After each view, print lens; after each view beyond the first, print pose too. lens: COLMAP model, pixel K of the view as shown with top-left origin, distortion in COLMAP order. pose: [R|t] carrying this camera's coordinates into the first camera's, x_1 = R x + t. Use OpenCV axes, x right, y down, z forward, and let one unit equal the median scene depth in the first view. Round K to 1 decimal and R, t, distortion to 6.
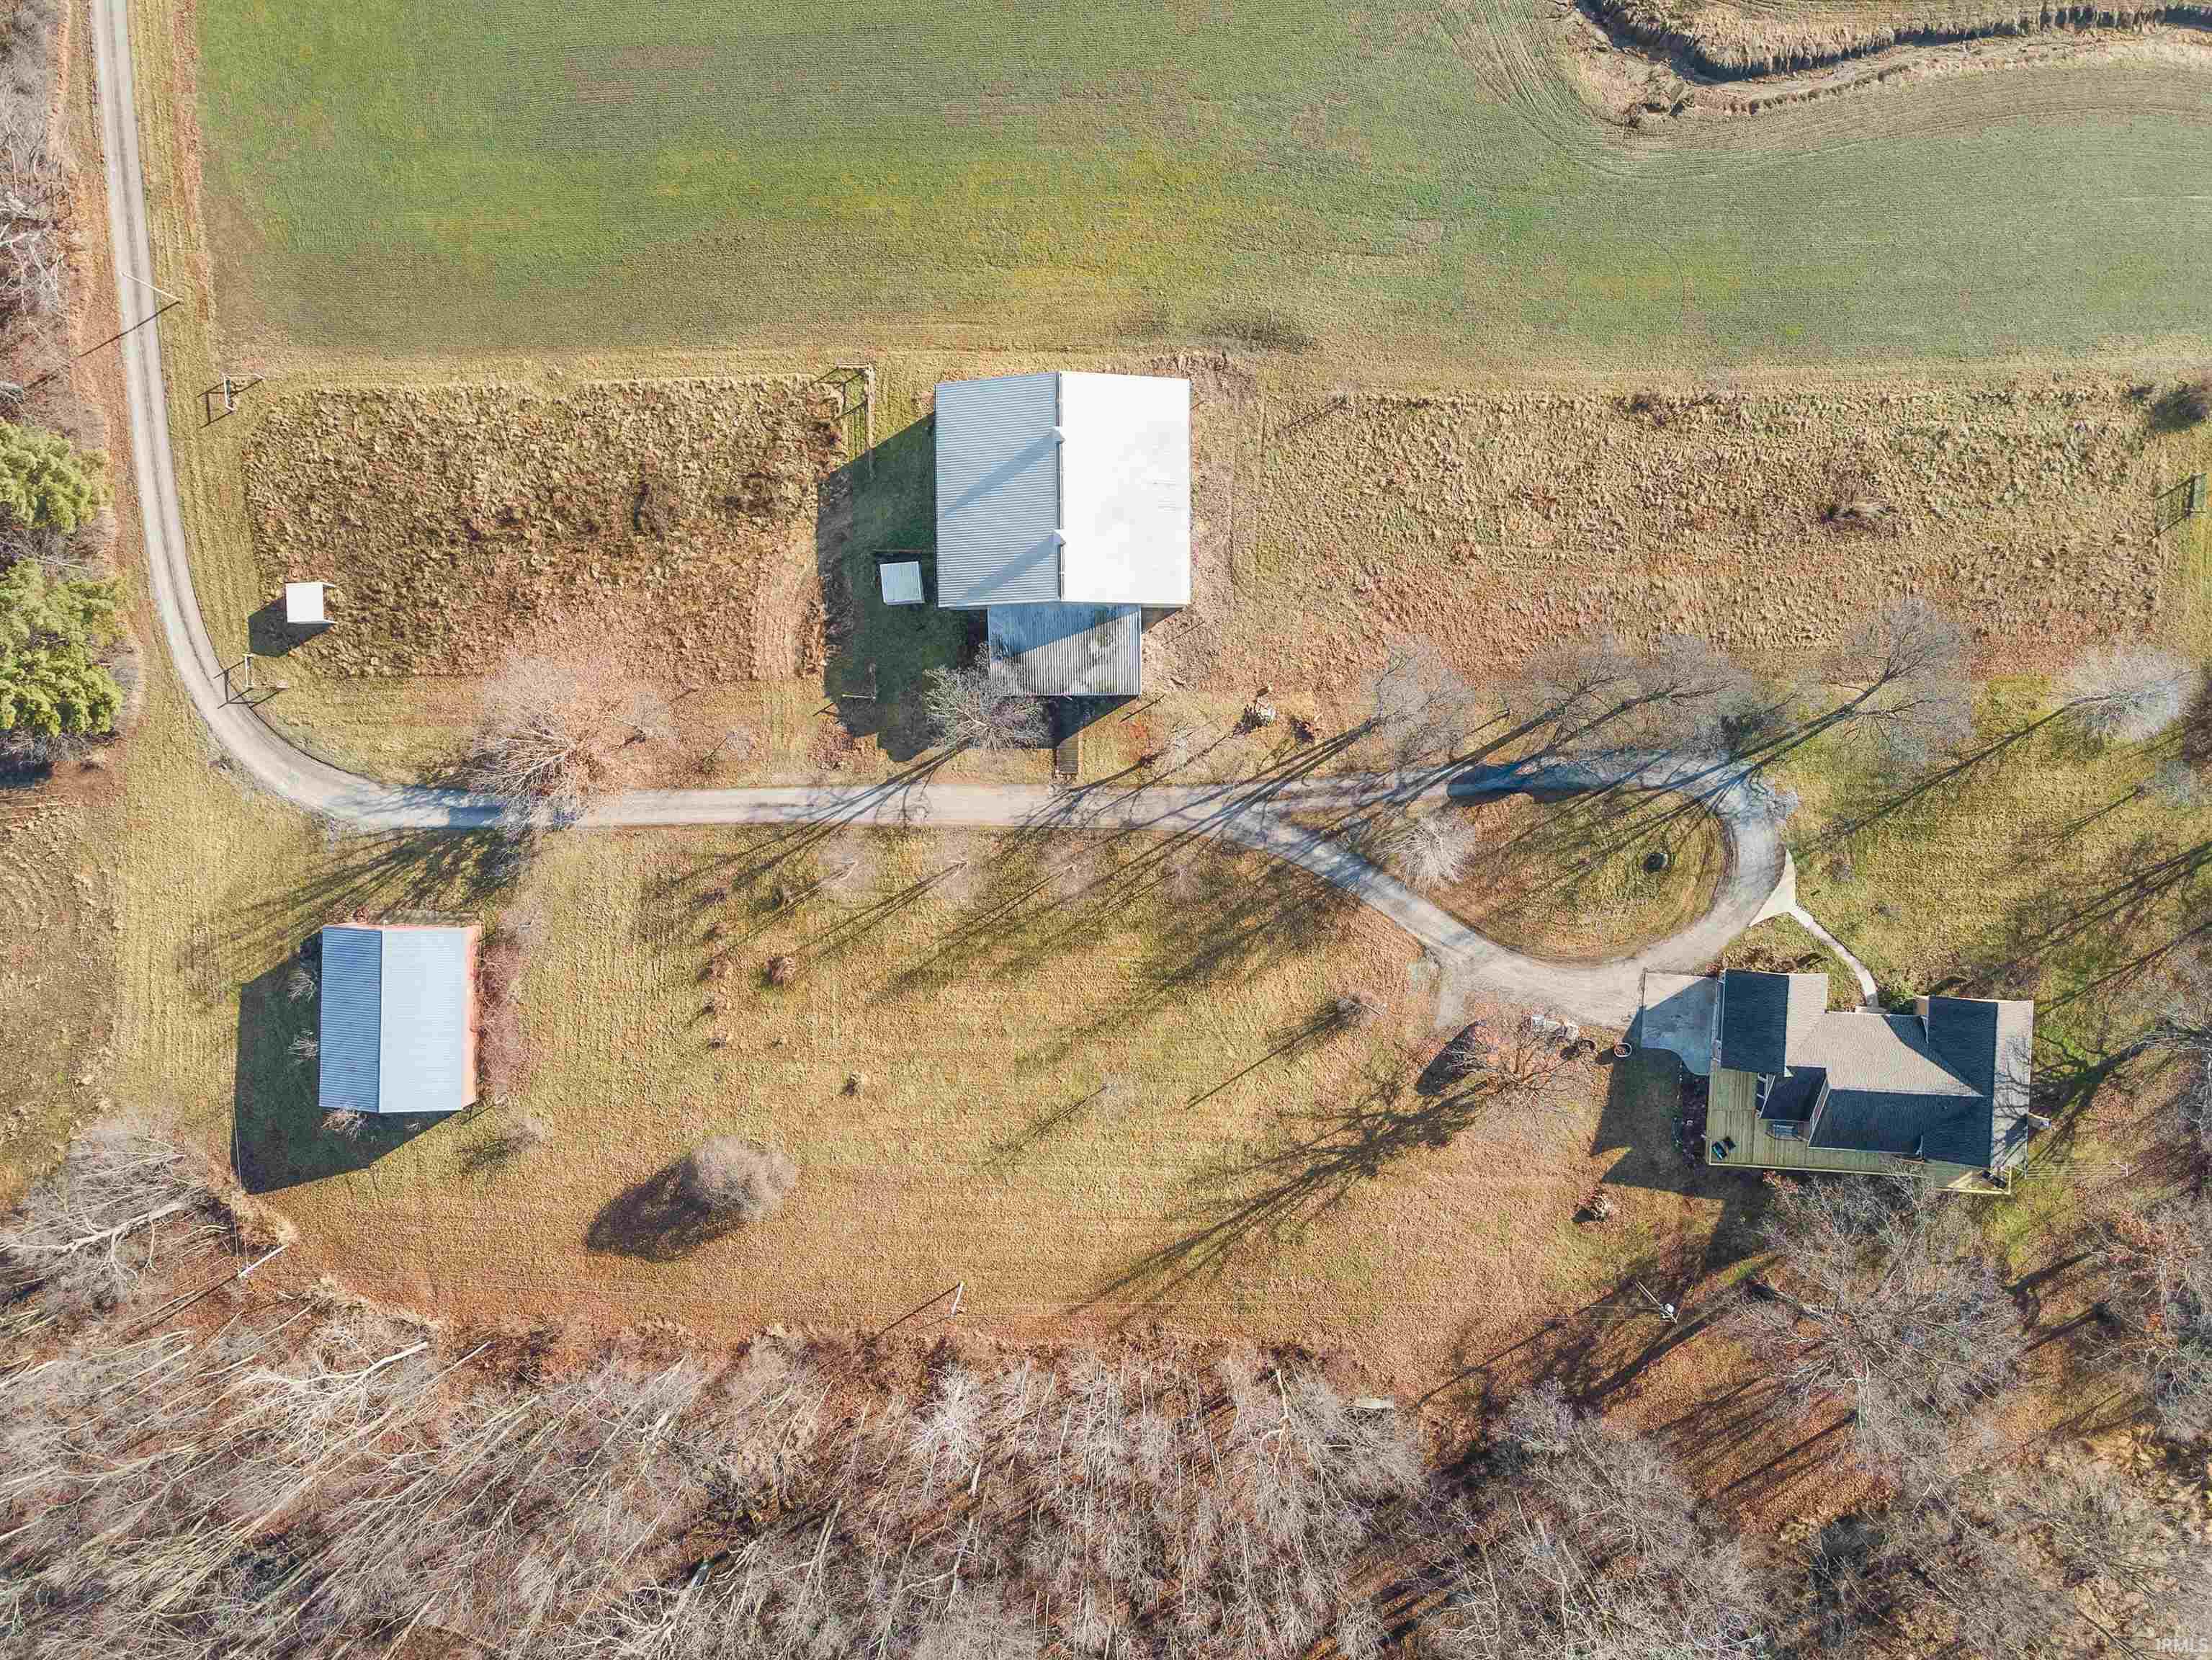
lens RADIAL K [[1565.7, 0, 1106.0], [0, 1565.7, 830.0], [0, 0, 1]] dist [0.002447, 0.085773]
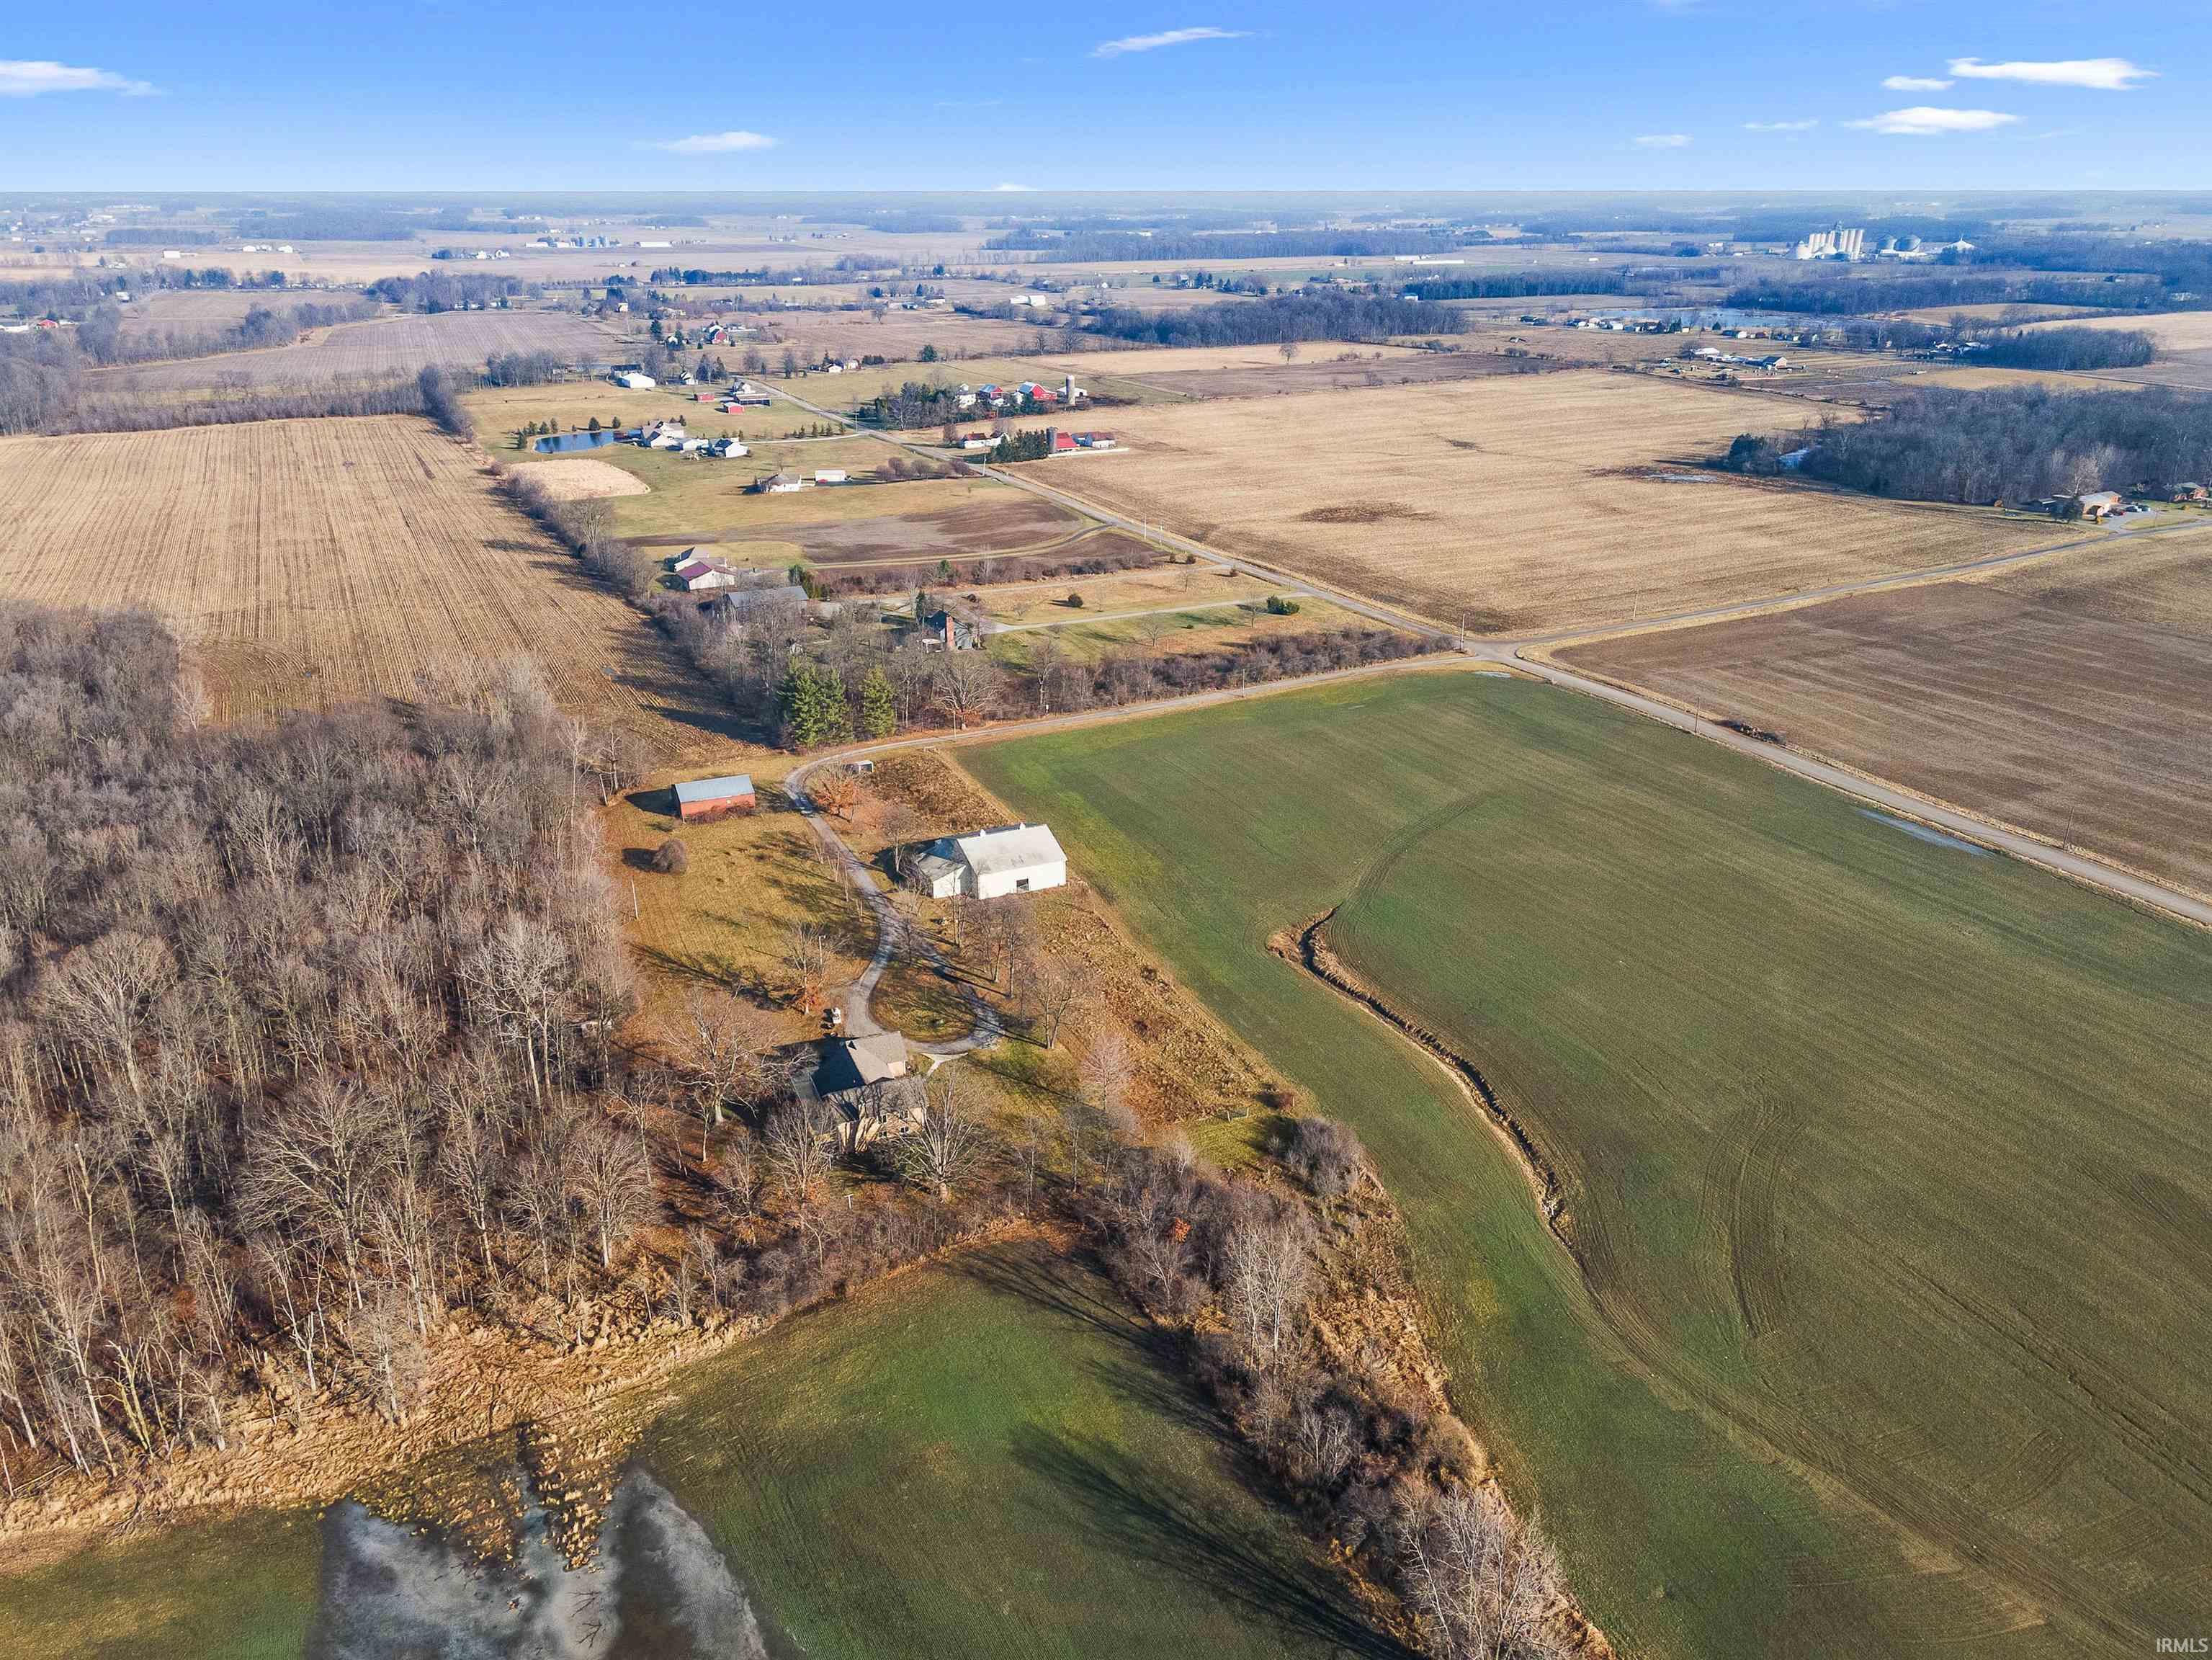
lens RADIAL K [[1565.7, 0, 1106.0], [0, 1565.7, 830.0], [0, 0, 1]] dist [0.002447, 0.085773]
pose [[0.416910, 0.382739, -0.824438, 1.877111], [-0.908372, 0.143163, -0.392892, 0.534867], [-0.032346, 0.912697, 0.407355, 0.021965]]
